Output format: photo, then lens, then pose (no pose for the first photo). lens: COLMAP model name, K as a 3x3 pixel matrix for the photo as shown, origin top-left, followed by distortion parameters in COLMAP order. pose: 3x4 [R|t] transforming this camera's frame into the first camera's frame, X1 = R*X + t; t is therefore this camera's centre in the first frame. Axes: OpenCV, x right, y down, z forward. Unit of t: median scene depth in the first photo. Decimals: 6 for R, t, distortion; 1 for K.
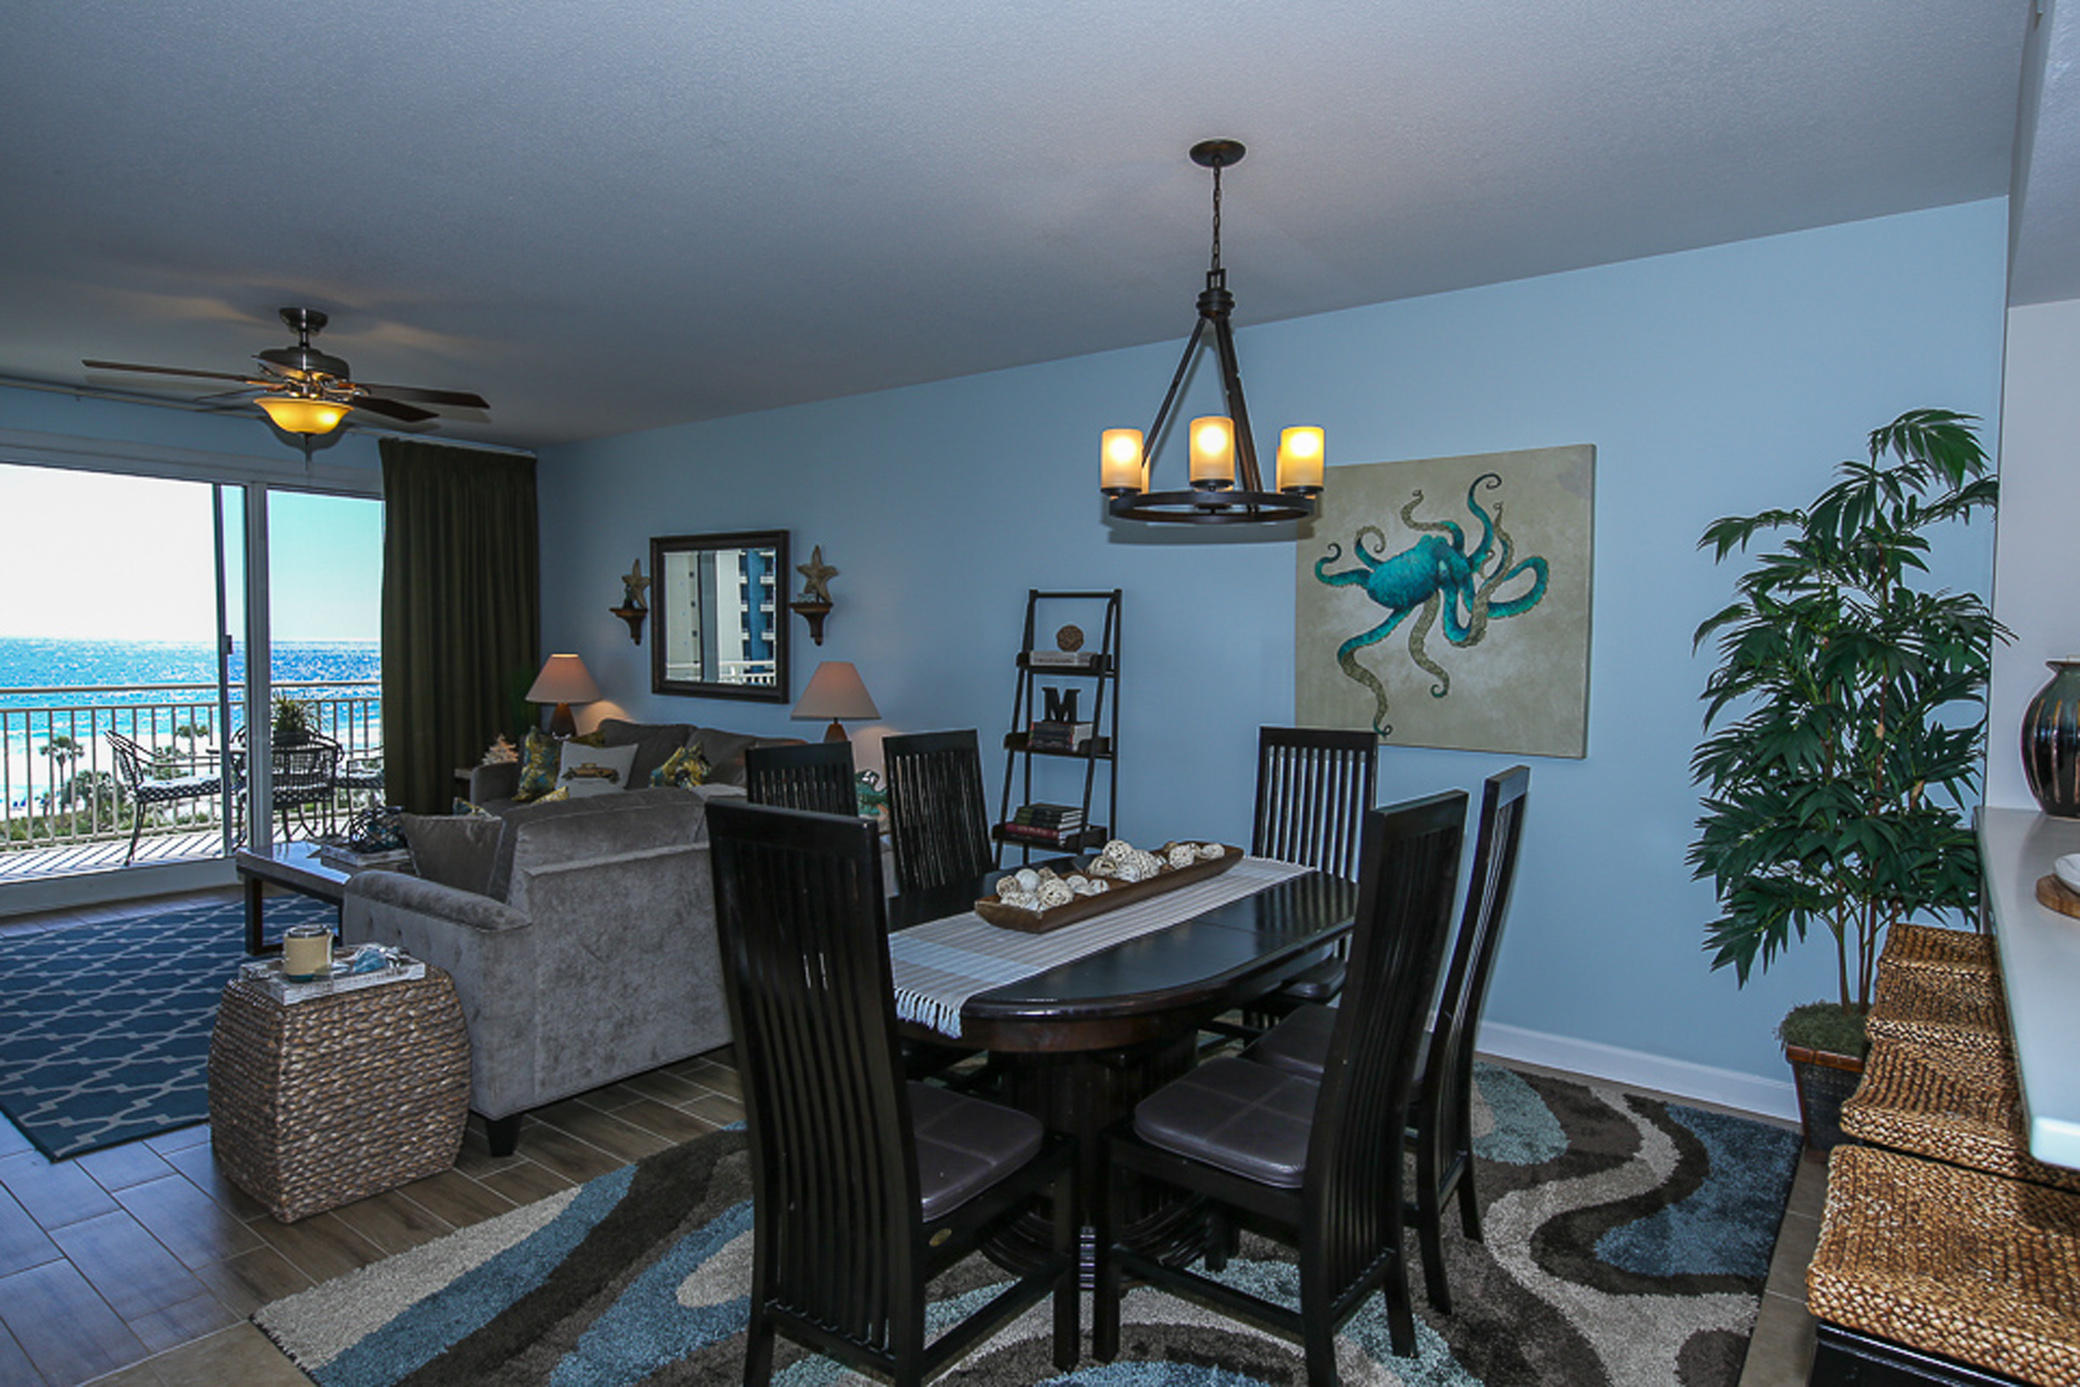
lens RADIAL K [[1149.7, 0, 1036.0], [0, 1149.7, 687.5], [0, 0, 1]] dist [0.010828, -0.002970]
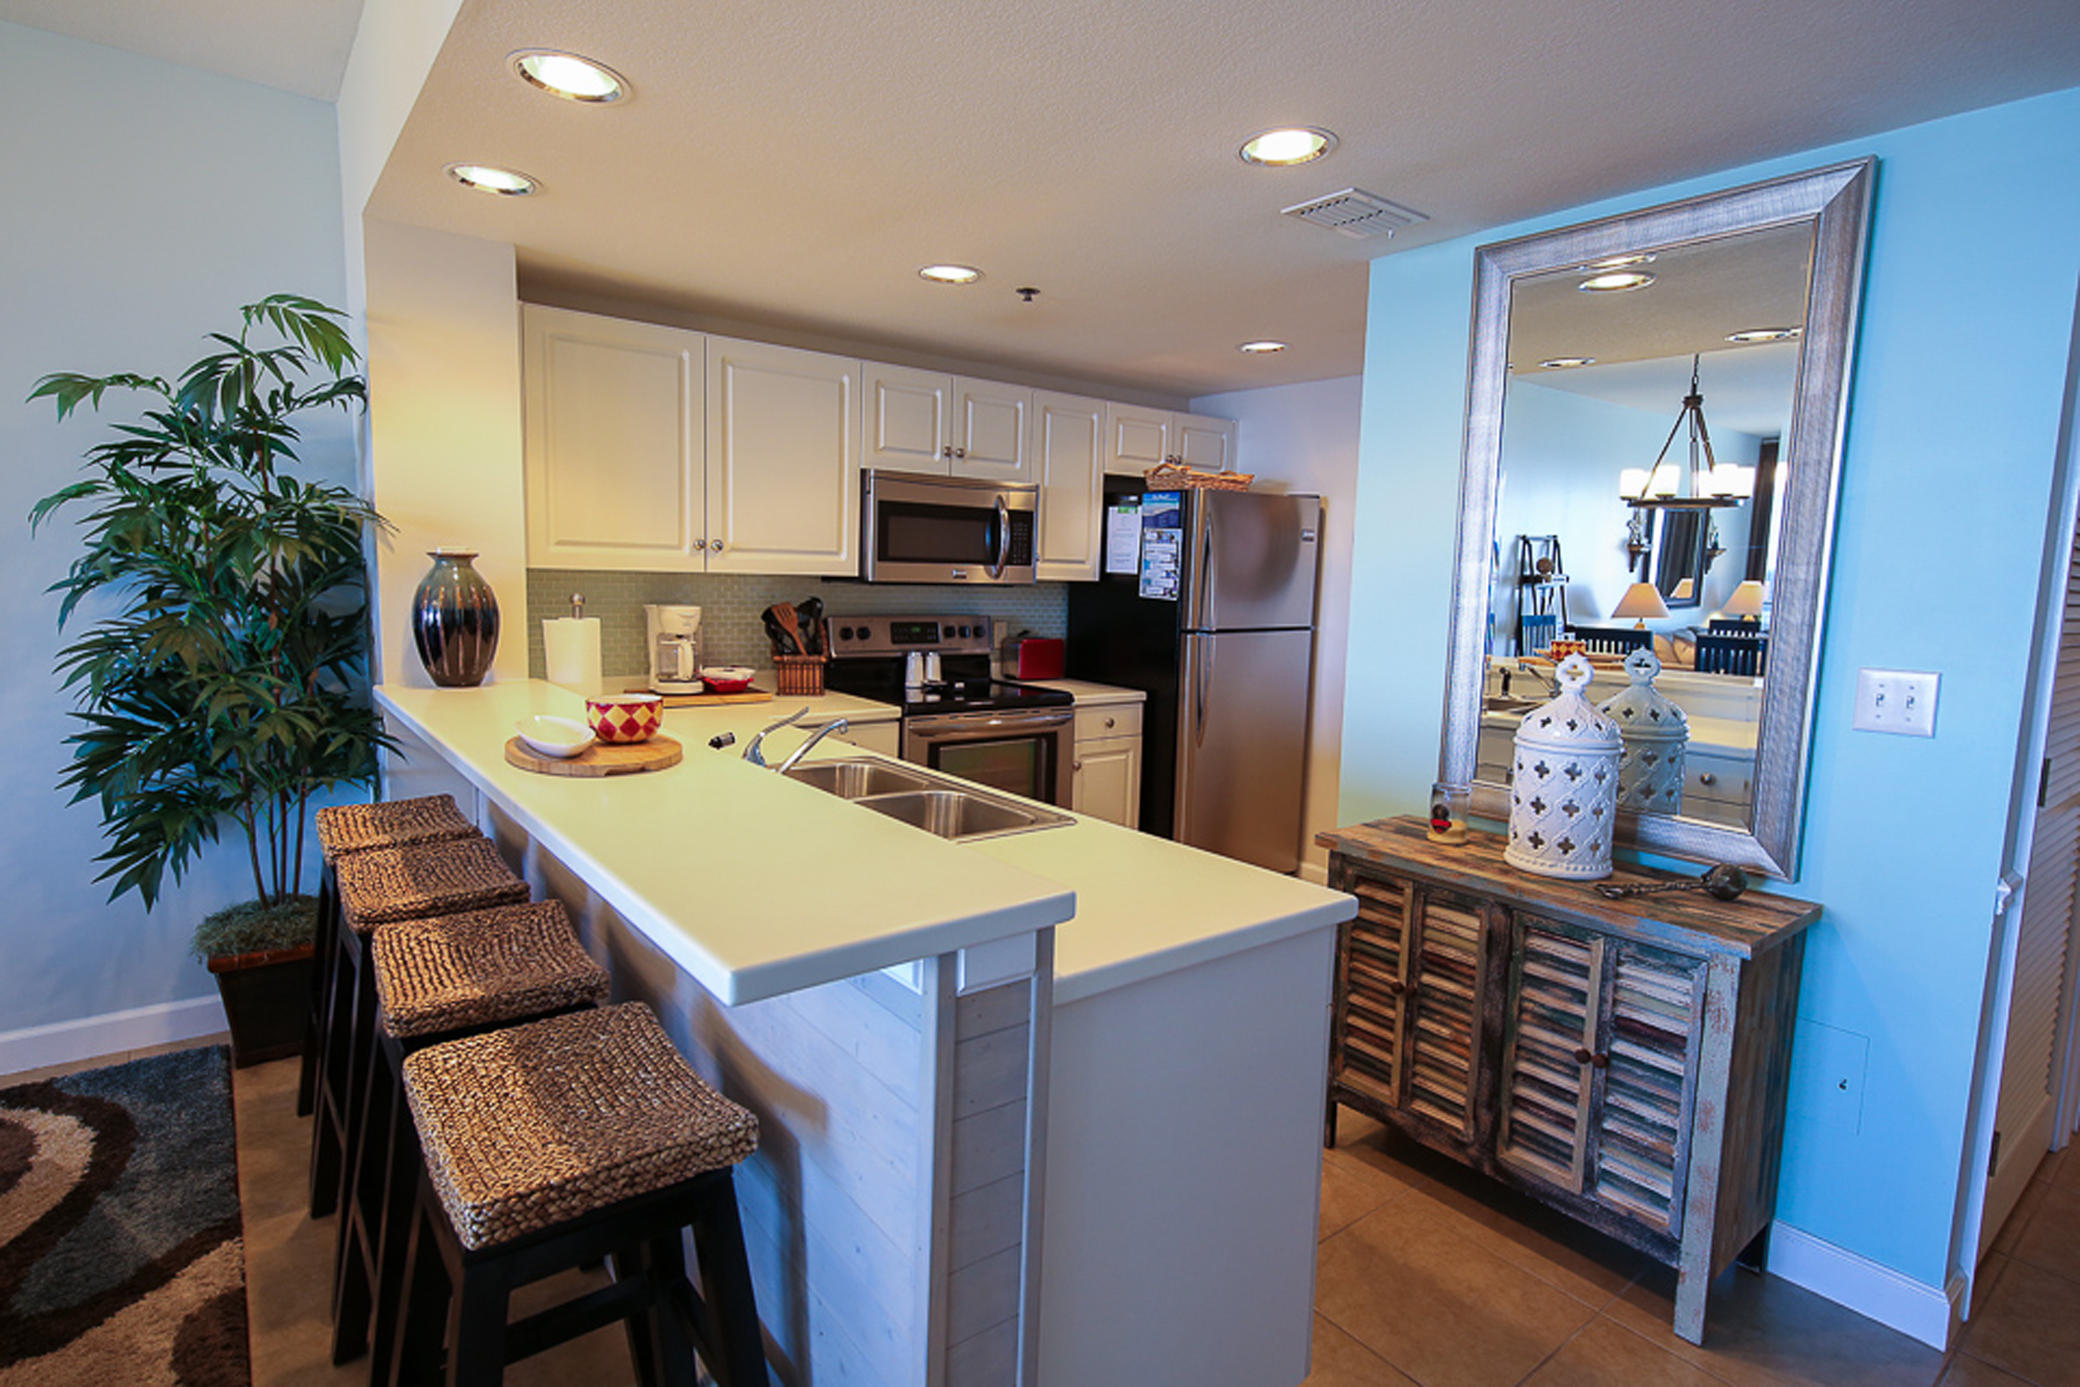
lens RADIAL K [[1059.2, 0, 1043.0], [0, 1059.2, 684.0], [0, 0, 1]] dist [0.012794, -0.001758]
pose [[0.228933, -0.110775, 0.967119, -0.006886], [0.008169, 0.993688, 0.111884, -0.004096], [-0.973408, -0.017714, 0.228393, 0.123188]]
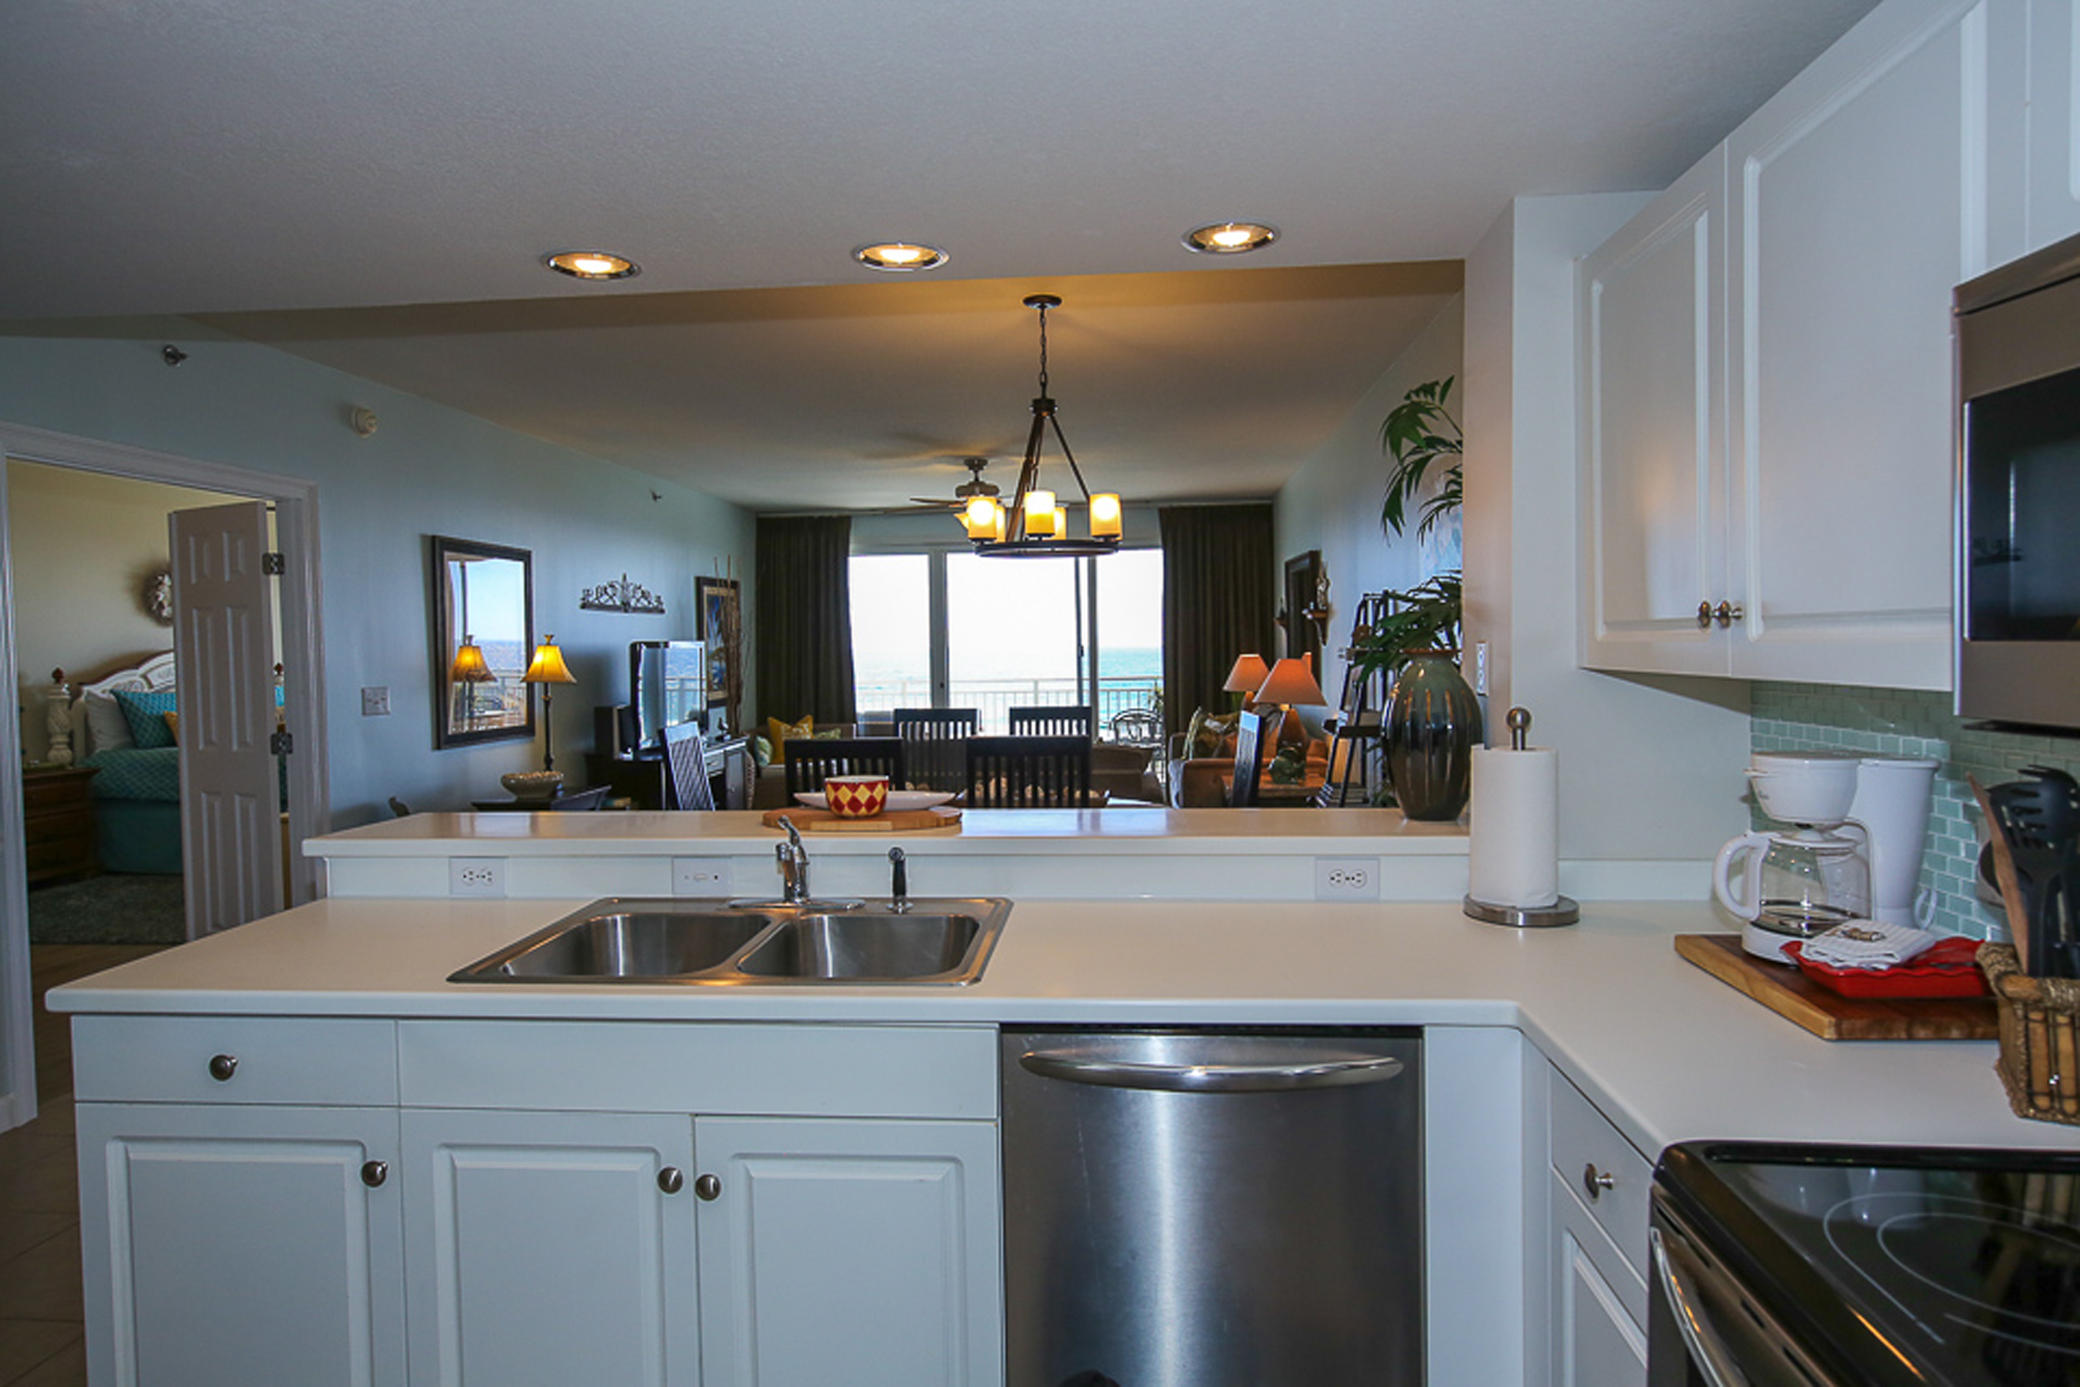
lens RADIAL K [[1149.7, 0, 1038.2], [0, 1149.7, 687.8], [0, 0, 1]] dist [0.010828, -0.002970]
pose [[0.537937, 0.011877, -0.842901, 1.017824], [-0.009567, 0.999922, 0.007983, 0.003376], [0.842931, 0.003769, 0.538009, 0.172966]]
